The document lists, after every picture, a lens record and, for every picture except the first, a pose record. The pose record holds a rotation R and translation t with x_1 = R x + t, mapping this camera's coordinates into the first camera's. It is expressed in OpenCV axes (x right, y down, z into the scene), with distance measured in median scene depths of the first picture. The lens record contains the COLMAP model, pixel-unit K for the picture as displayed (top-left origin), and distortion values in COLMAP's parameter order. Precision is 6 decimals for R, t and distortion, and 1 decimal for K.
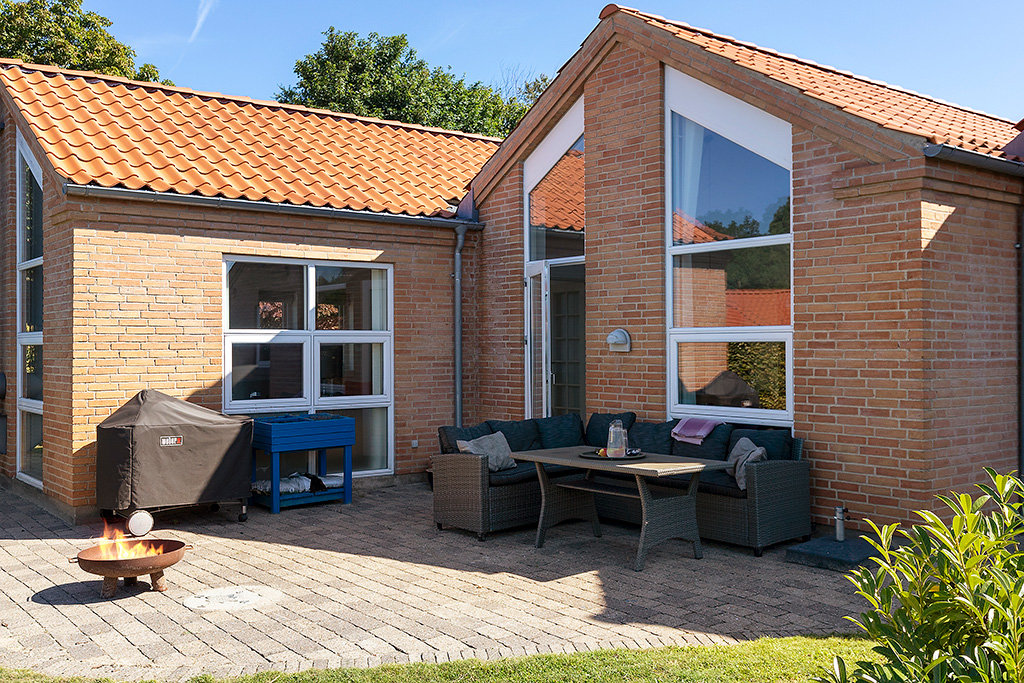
lens RADIAL K [[999.6, 0, 512.3], [0, 999.6, 339.1], [0, 0, 1]] dist [0.020156, 0.000000]
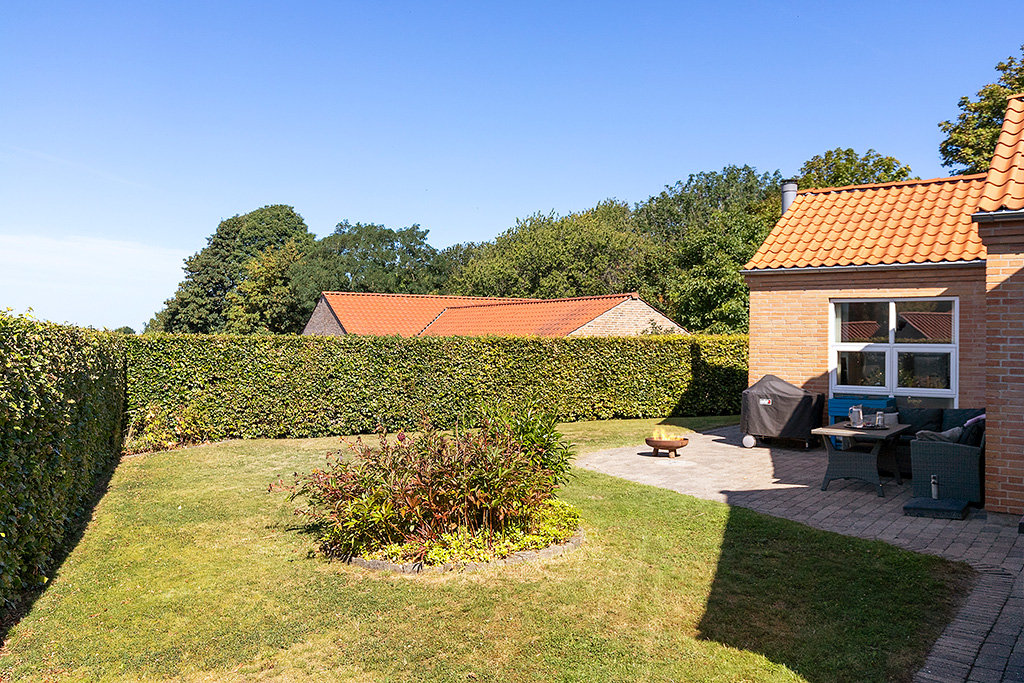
lens RADIAL K [[918.5, 0, 512.2], [0, 918.5, 341.0], [0, 0, 1]] dist [-0.000522, -0.000280]
pose [[0.267060, 0.009078, -0.963637, 1.035183], [-0.002880, 0.999959, 0.008622, -0.023616], [0.963676, 0.000473, 0.267075, 0.055327]]
